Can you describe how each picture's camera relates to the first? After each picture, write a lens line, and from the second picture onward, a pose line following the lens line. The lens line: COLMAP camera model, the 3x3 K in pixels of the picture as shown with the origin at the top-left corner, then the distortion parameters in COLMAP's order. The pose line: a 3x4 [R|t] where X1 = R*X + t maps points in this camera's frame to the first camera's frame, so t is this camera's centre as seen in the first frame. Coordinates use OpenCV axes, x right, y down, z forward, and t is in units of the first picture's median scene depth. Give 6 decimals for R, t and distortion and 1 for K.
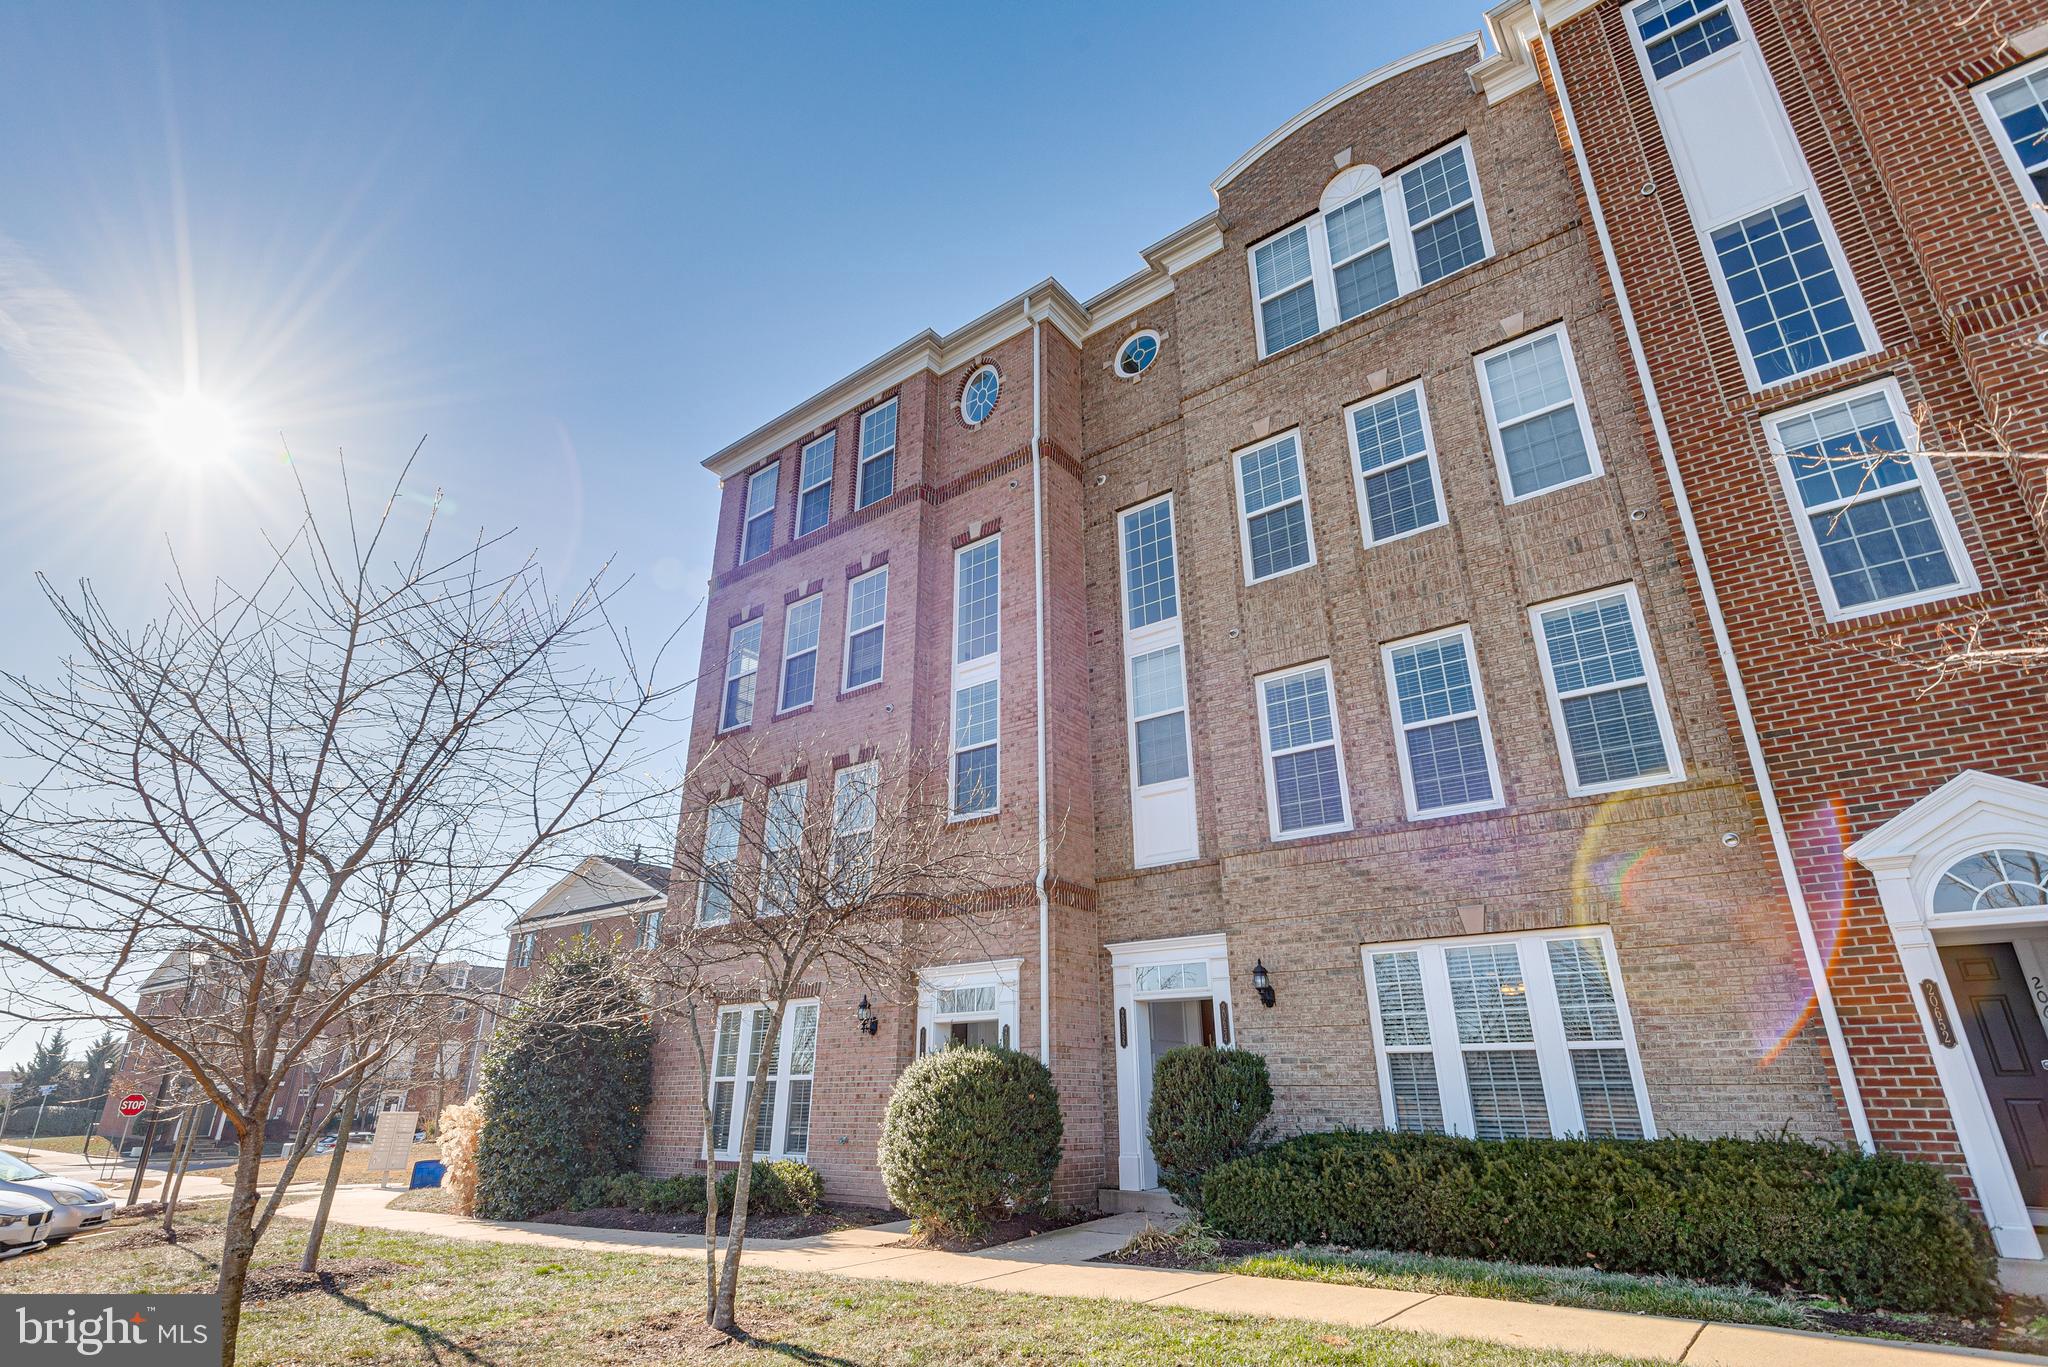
lens RADIAL K [[1015.5, 0, 992.7], [0, 1015.5, 678.5], [0, 0, 1]] dist [0.014669, -0.012929]
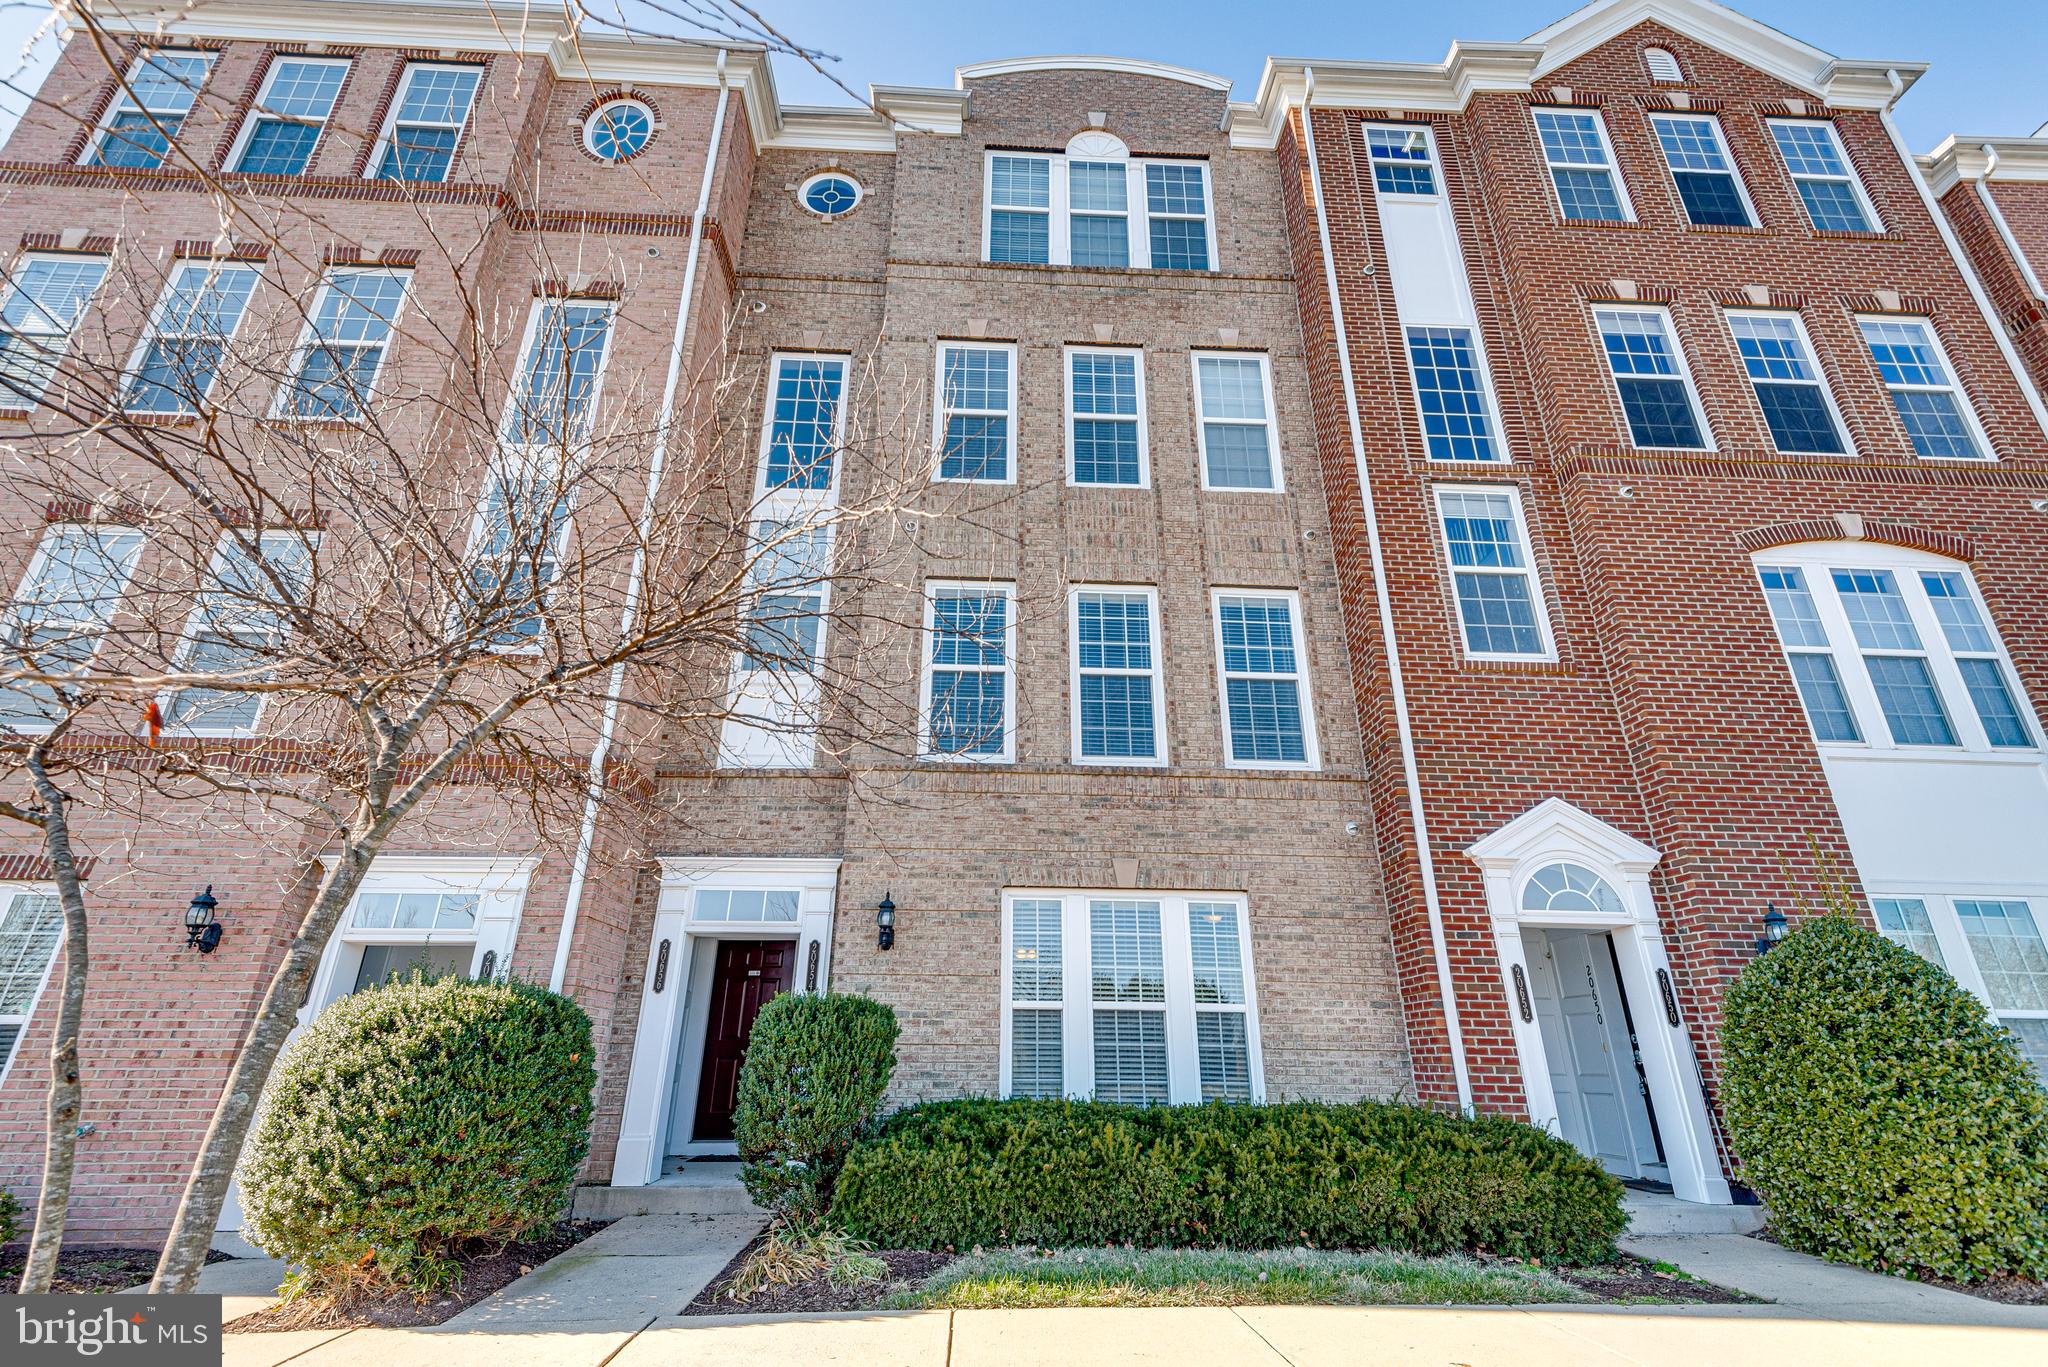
lens RADIAL K [[927.2, 0, 1019.1], [0, 927.2, 679.2], [0, 0, 1]] dist [0.027771, -0.013817]
pose [[0.749567, 0.255929, 0.610451, -0.171030], [-0.257570, 0.962319, -0.087180, 0.151131], [-0.609760, -0.091887, 0.787242, 0.362382]]
